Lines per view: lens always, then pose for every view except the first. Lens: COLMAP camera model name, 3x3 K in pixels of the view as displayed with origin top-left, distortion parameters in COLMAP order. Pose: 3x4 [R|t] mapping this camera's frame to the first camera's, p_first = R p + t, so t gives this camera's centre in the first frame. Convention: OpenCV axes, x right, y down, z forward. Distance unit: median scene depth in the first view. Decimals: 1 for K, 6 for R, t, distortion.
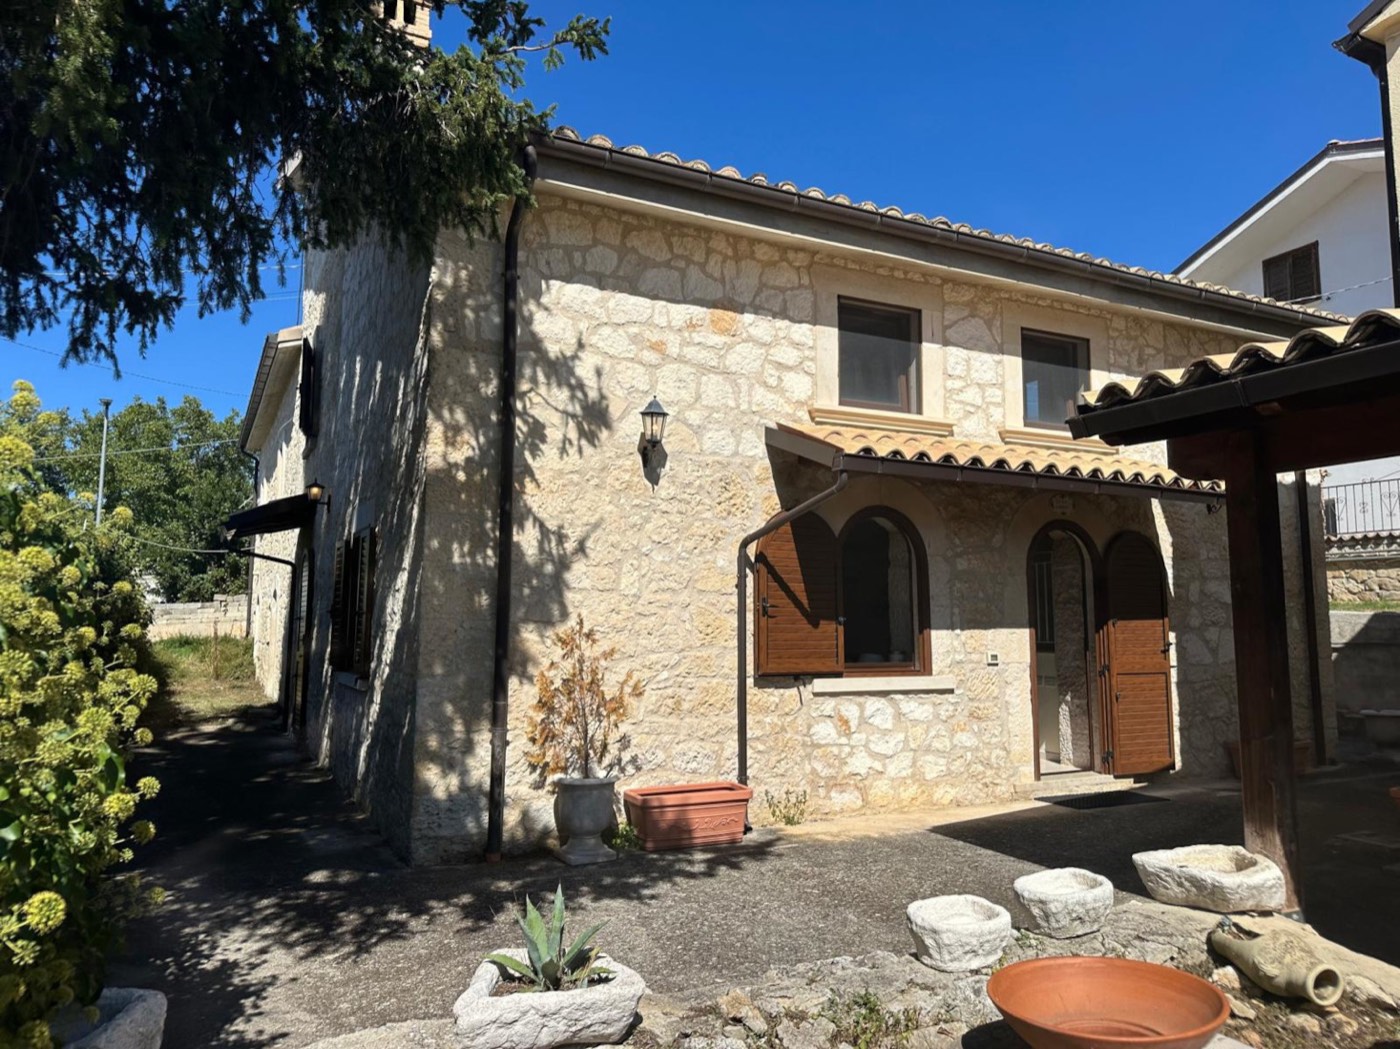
lens RADIAL K [[992.7, 0, 732.7], [0, 992.7, 510.7], [0, 0, 1]] dist [0.060017, -0.089402]
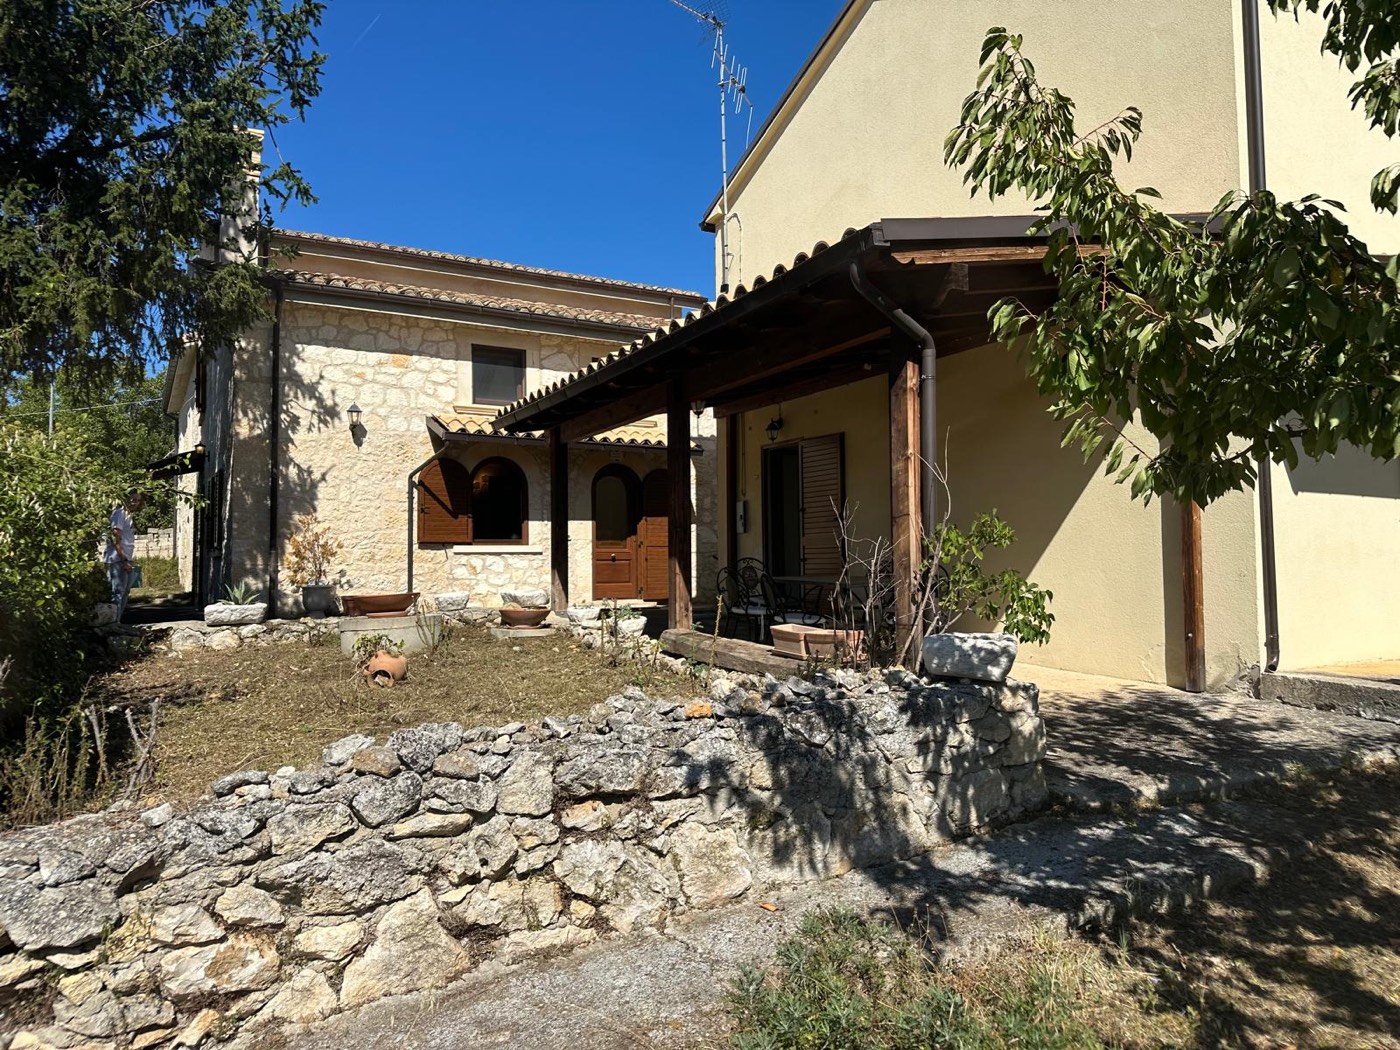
lens RADIAL K [[992.7, 0, 732.7], [0, 992.7, 511.2], [0, 0, 1]] dist [0.060017, -0.089402]
pose [[0.998939, -0.010994, 0.044724, 0.551689], [0.008487, 0.998402, 0.055868, -0.002112], [-0.045267, -0.055429, 0.997436, -0.987199]]
